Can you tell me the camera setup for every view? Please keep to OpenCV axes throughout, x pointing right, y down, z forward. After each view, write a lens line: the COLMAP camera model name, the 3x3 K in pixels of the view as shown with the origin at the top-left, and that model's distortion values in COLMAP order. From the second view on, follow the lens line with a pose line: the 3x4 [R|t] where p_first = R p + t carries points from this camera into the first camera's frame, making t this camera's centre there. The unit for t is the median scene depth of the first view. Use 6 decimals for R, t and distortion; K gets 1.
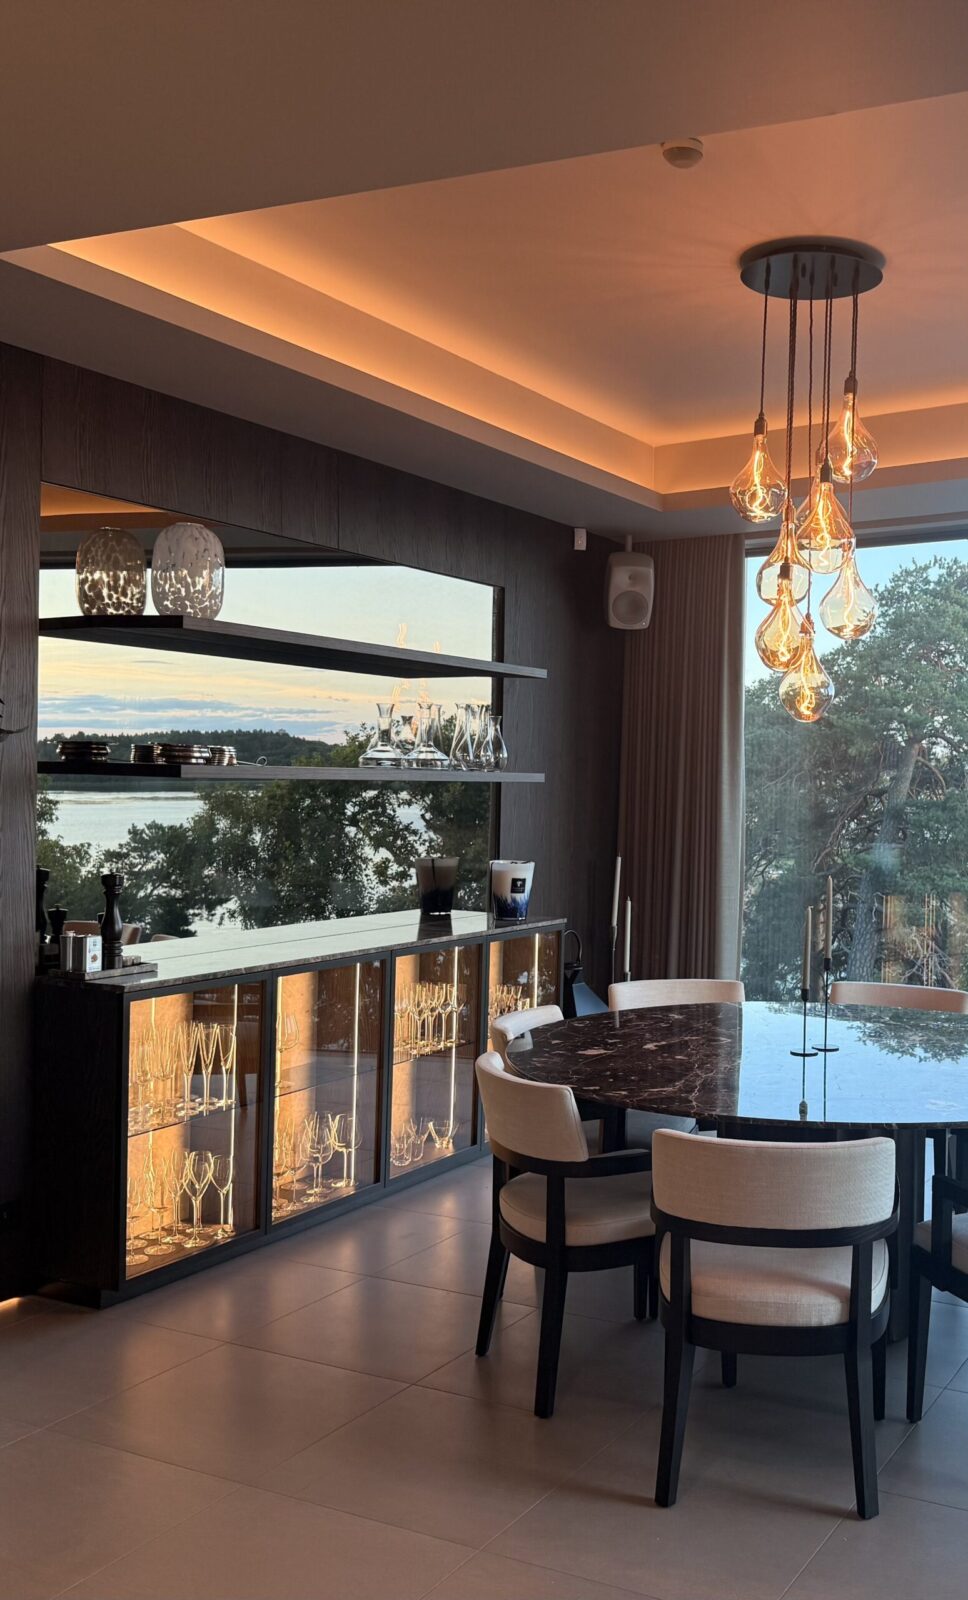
lens RADIAL K [[1336.3, 0, 484.0], [0, 1336.3, 800.0], [0, 0, 1]] dist [0.001235, 0.000986]
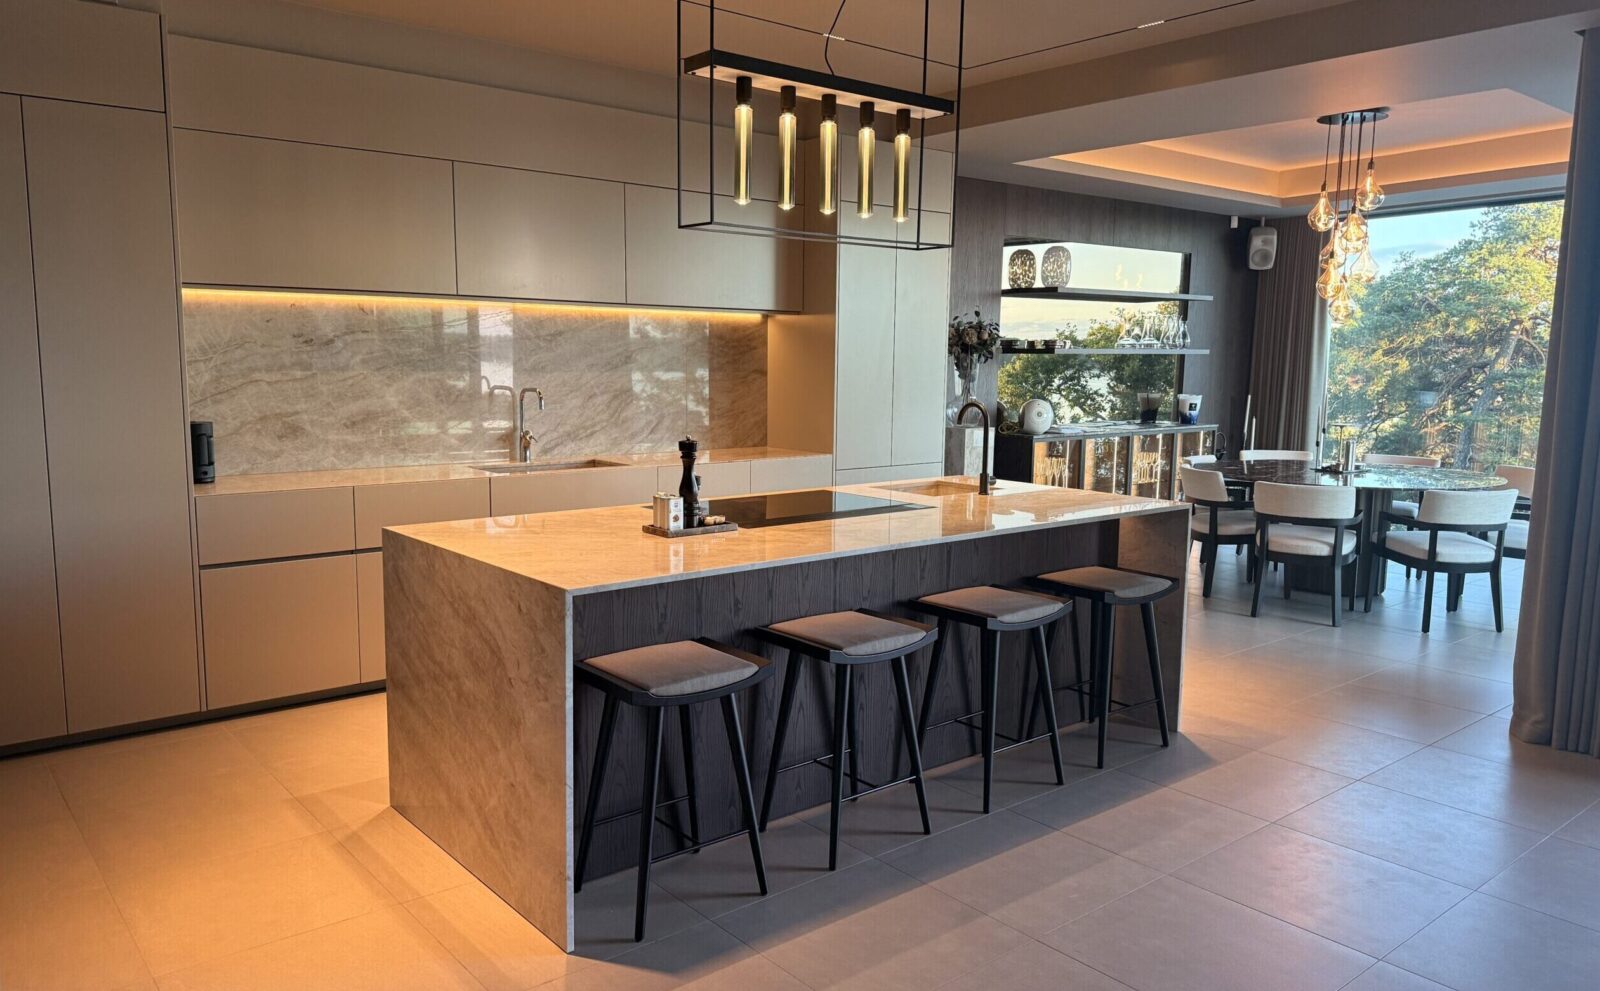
lens RADIAL K [[1142.5, 0, 795.9], [0, 1142.5, 511.8], [0, 0, 1]] dist [0.129767, -0.223380]
pose [[0.961570, 0.025453, -0.273379, -0.068906], [0.005213, 0.993822, 0.110866, 0.025508], [0.274512, -0.108030, 0.955496, -0.839021]]
